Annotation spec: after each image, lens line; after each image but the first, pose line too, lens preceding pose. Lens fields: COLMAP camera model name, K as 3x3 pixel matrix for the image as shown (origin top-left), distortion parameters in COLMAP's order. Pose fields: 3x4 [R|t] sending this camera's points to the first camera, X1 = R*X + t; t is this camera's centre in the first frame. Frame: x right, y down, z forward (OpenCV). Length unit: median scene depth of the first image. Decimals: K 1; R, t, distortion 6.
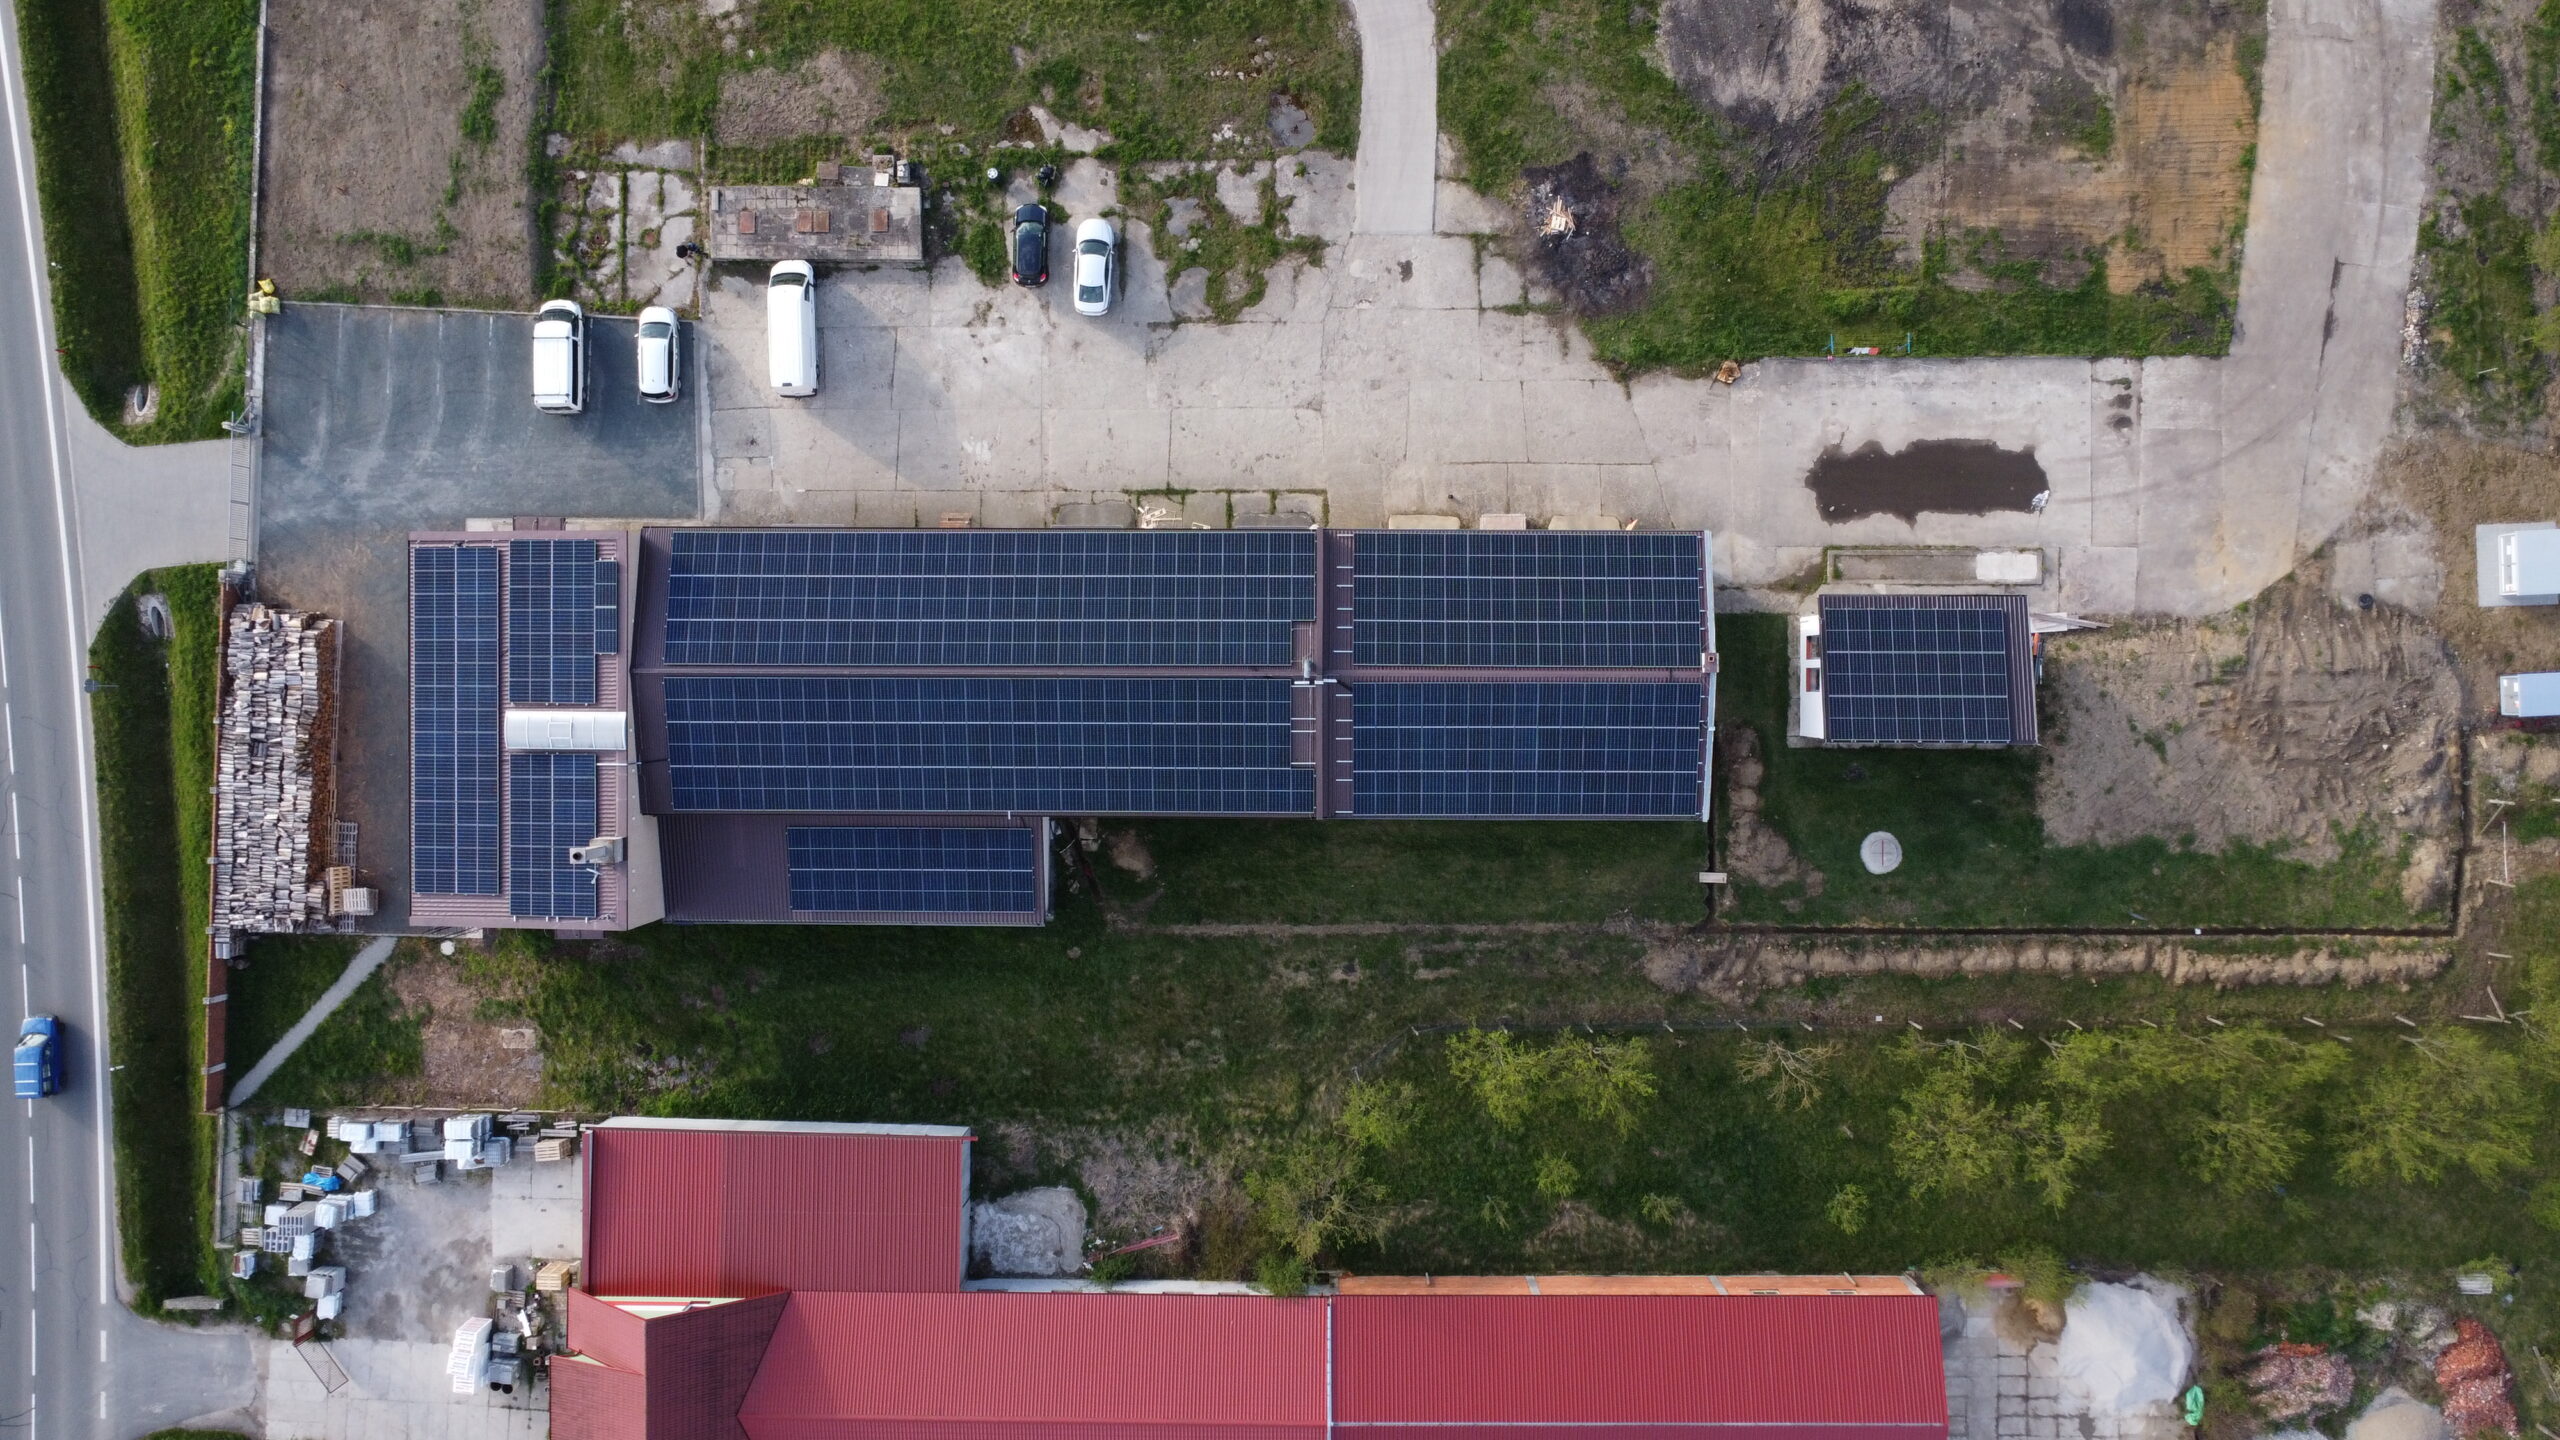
lens RADIAL K [[1915.1, 0, 1301.3], [0, 1915.1, 720.7], [0, 0, 1]] dist [0.003509, -0.009013]
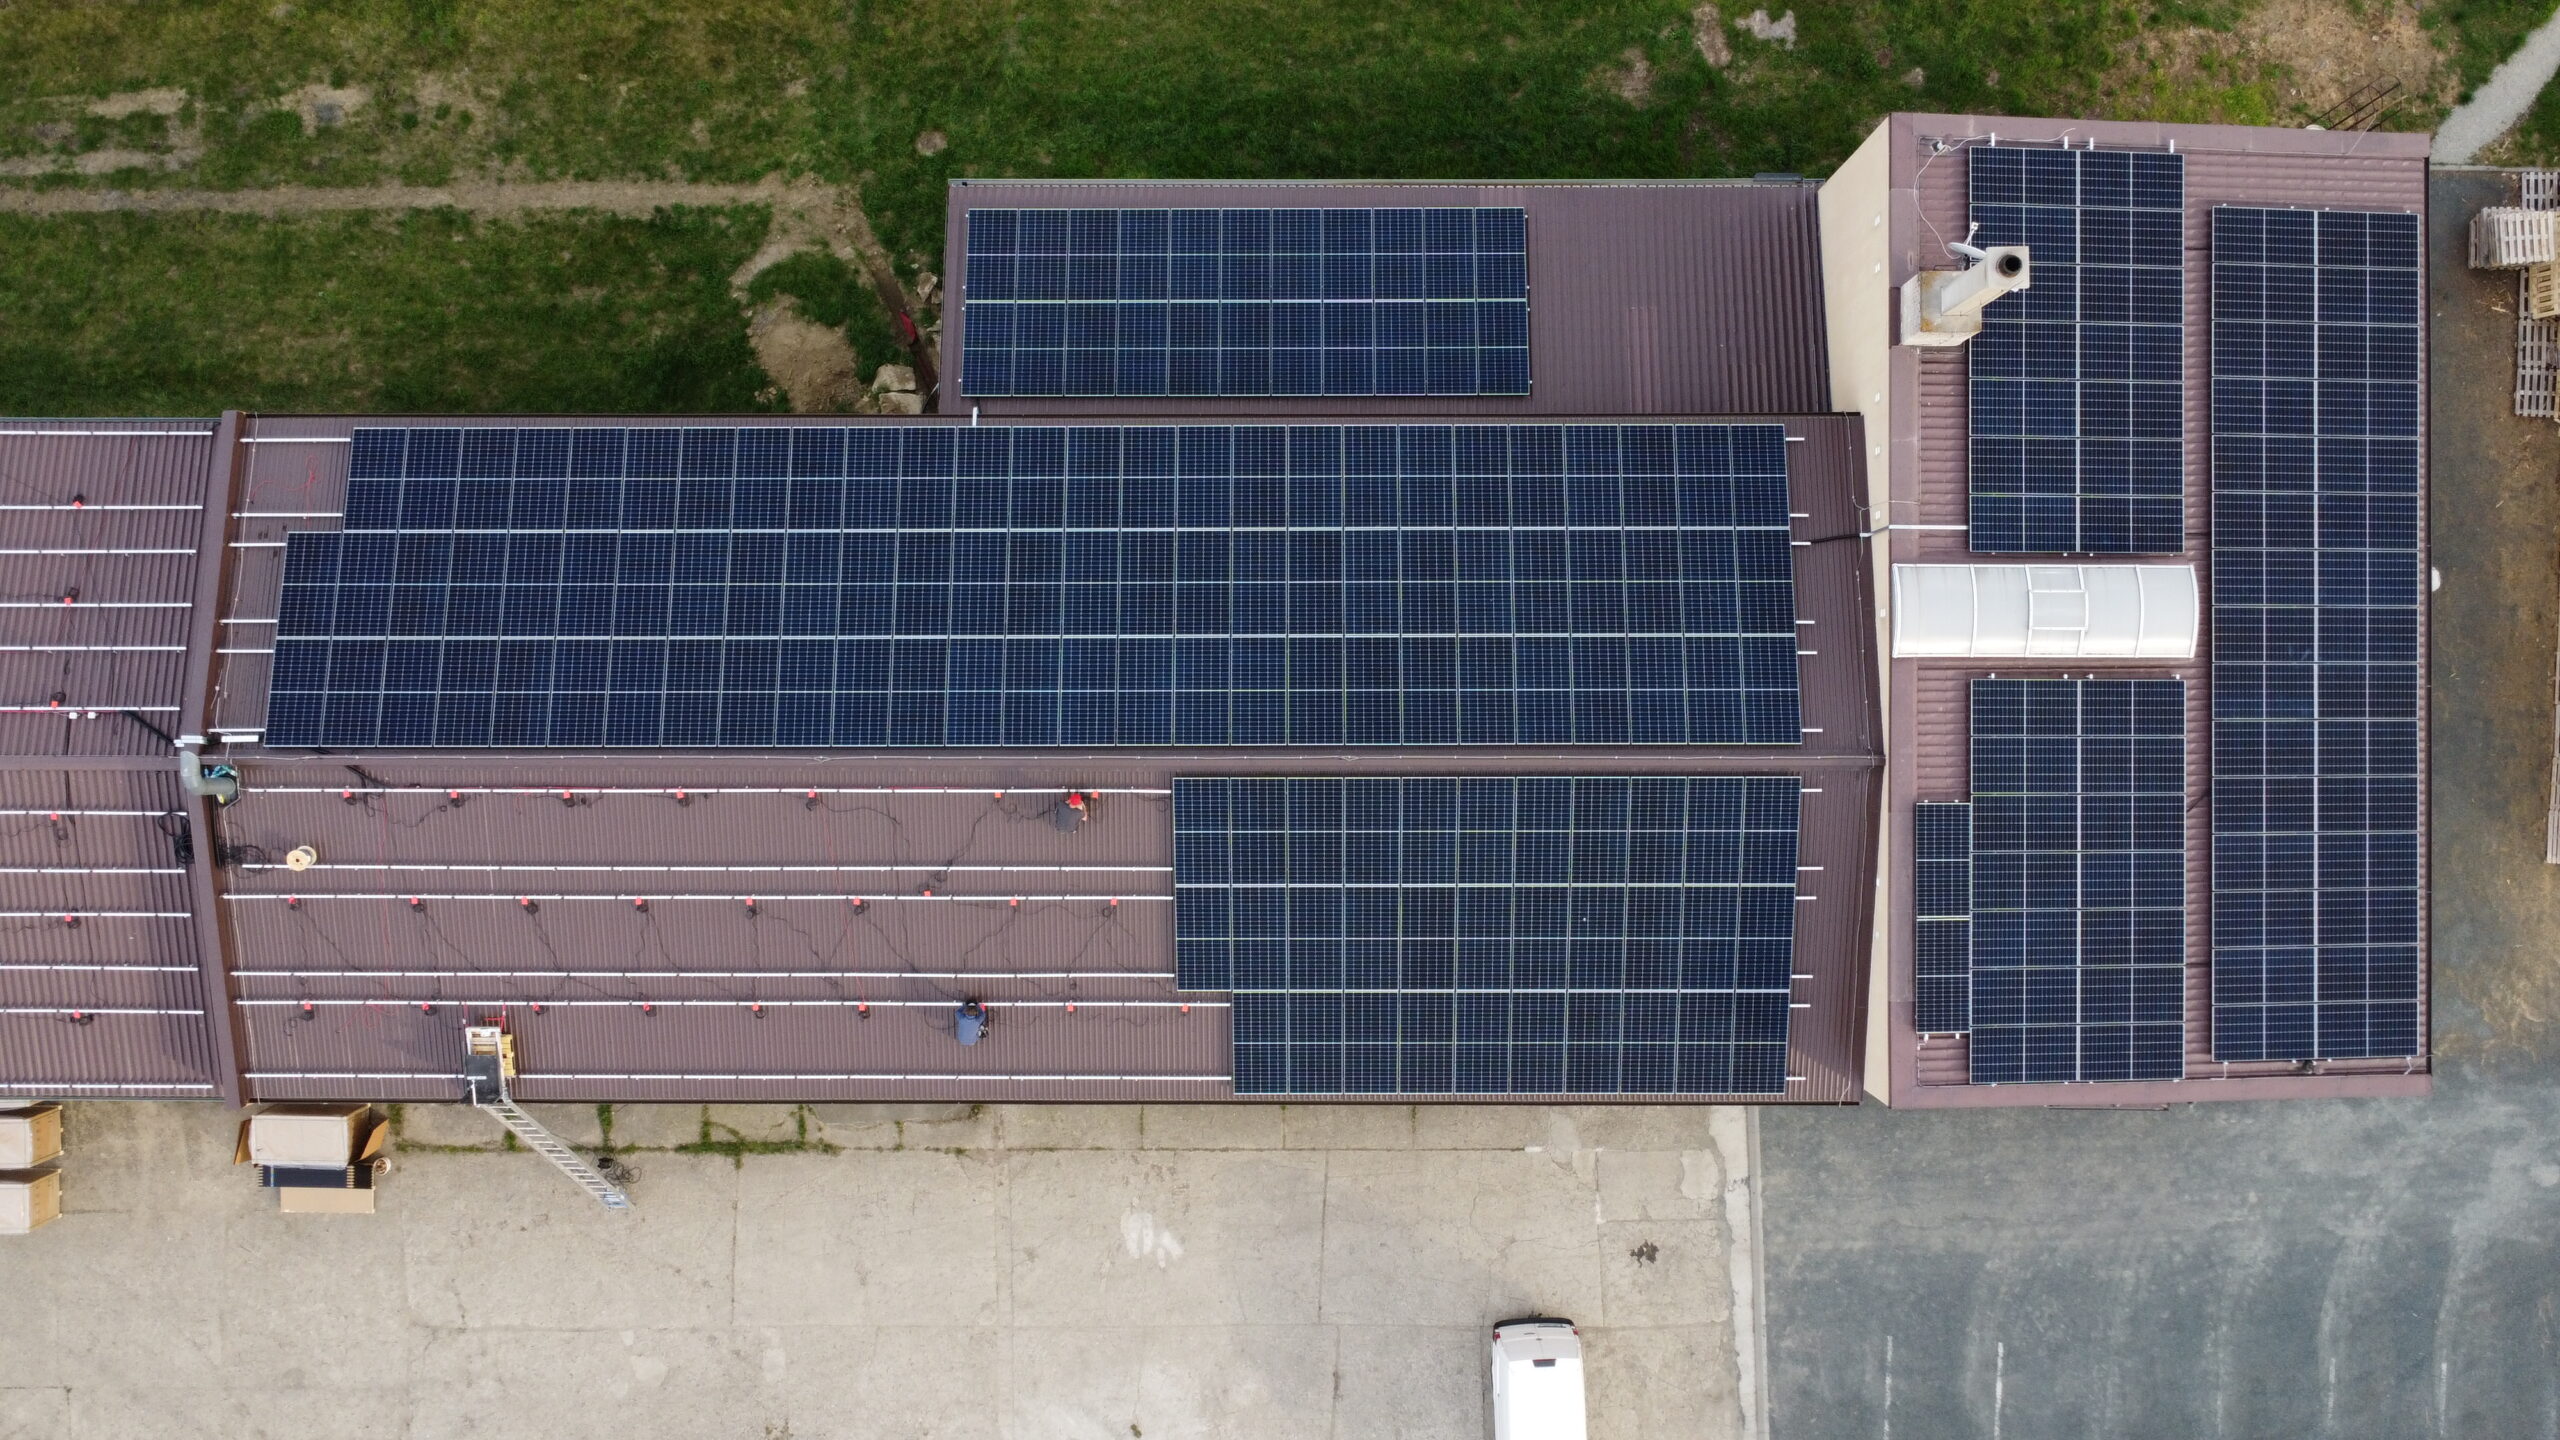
lens RADIAL K [[1915.1, 0, 1301.3], [0, 1915.1, 720.7], [0, 0, 1]] dist [0.003509, -0.009013]
pose [[-0.999819, 0.005130, 0.018342, -0.215121], [-0.005408, -0.999871, -0.015154, -0.010140], [0.018262, -0.015250, 0.999717, 0.544069]]
